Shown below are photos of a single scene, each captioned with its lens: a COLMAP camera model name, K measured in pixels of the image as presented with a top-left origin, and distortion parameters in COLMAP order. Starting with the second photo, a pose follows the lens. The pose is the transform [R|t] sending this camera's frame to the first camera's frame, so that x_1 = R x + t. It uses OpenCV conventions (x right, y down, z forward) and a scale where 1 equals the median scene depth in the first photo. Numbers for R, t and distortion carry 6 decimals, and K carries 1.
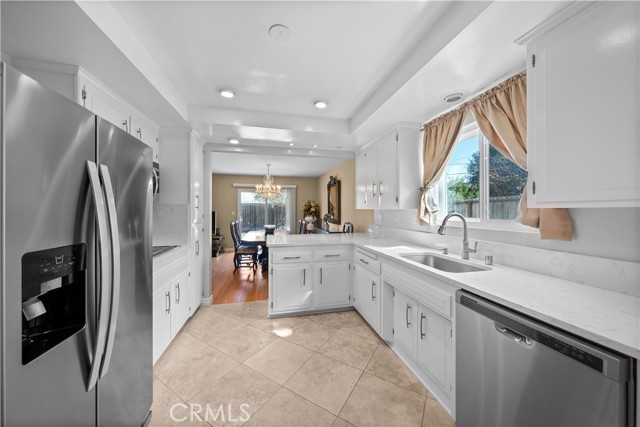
lens RADIAL K [[223.2, 0, 320.0], [0, 223.2, 213.5], [0, 0, 1]] dist [0.000671, 0.000068]
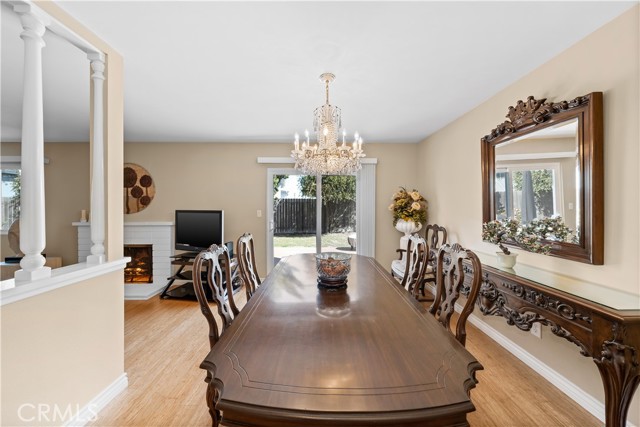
lens RADIAL K [[223.2, 0, 320.0], [0, 223.2, 213.5], [0, 0, 1]] dist [0.000671, 0.000068]
pose [[0.976598, 0.004583, -0.215025, -0.125264], [-0.002202, 0.999934, 0.011311, -0.007973], [0.215062, -0.010572, 0.976543, 0.492828]]
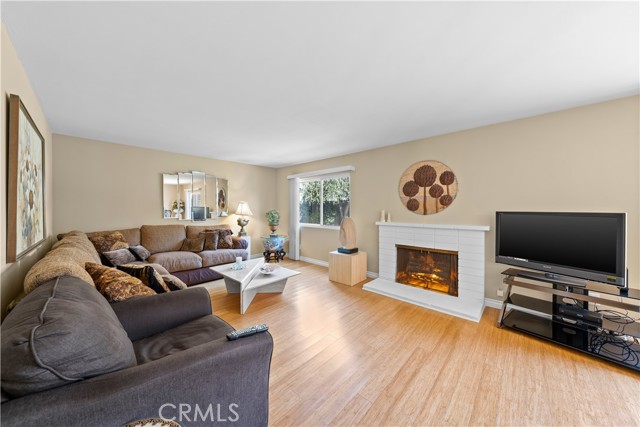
lens RADIAL K [[219.3, 0, 321.9], [0, 219.3, 210.3], [0, 0, 1]] dist [-0.000837, -0.000076]
pose [[0.571163, 0.008362, -0.820794, -0.414212], [-0.007383, 0.999960, 0.005049, -0.010853], [0.820803, 0.003176, 0.571202, 0.445491]]
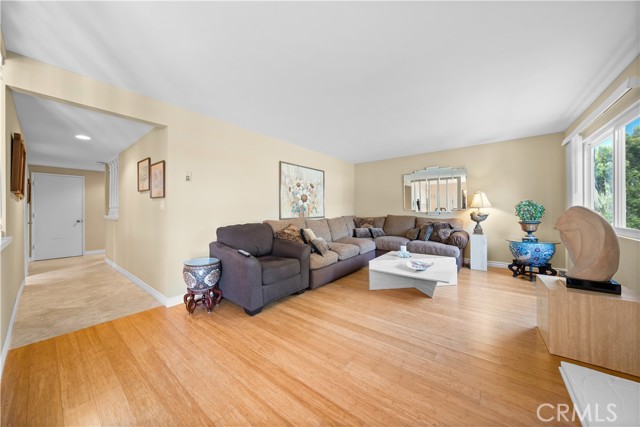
lens RADIAL K [[219.3, 0, 321.9], [0, 219.3, 210.3], [0, 0, 1]] dist [-0.000837, -0.000076]
pose [[-0.764466, 0.007158, -0.644625, -0.449635], [0.003594, 0.999970, 0.006842, 0.010473], [0.644654, 0.002914, -0.764469, 0.823490]]
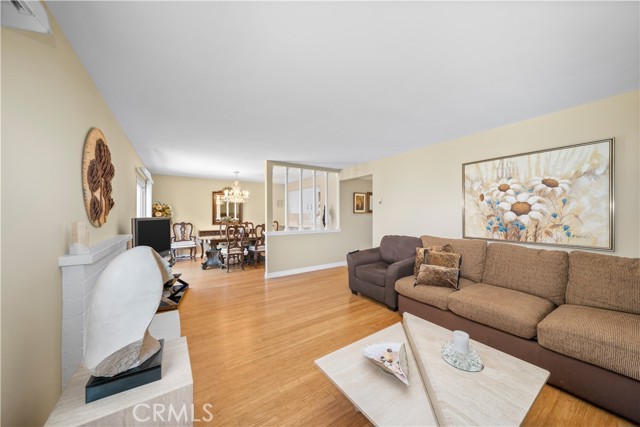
lens RADIAL K [[223.2, 0, 320.0], [0, 223.2, 213.5], [0, 0, 1]] dist [0.000671, 0.000068]
pose [[-0.356190, 0.002922, 0.934409, -1.041778], [0.009323, 0.999956, 0.000427, -0.014605], [-0.934367, 0.008864, -0.356202, 0.756355]]
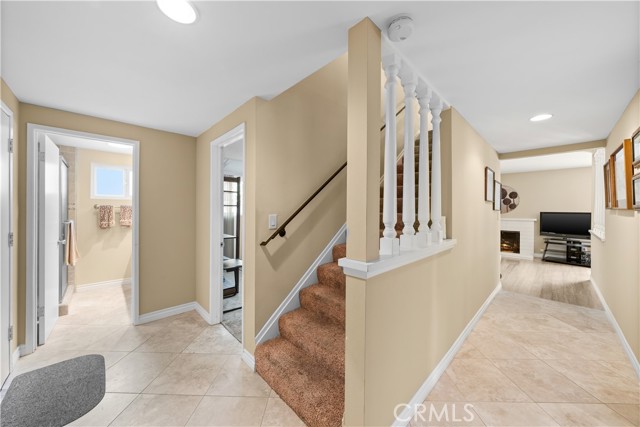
lens RADIAL K [[228.8, 0, 320.0], [0, 228.8, 213.5], [0, 0, 1]] dist [-0.000175, -0.000013]
pose [[0.529541, 0.016182, -0.848130, -0.259010], [-0.009798, 0.999868, 0.012959, -0.006179], [0.848228, 0.001447, 0.529629, -0.264545]]
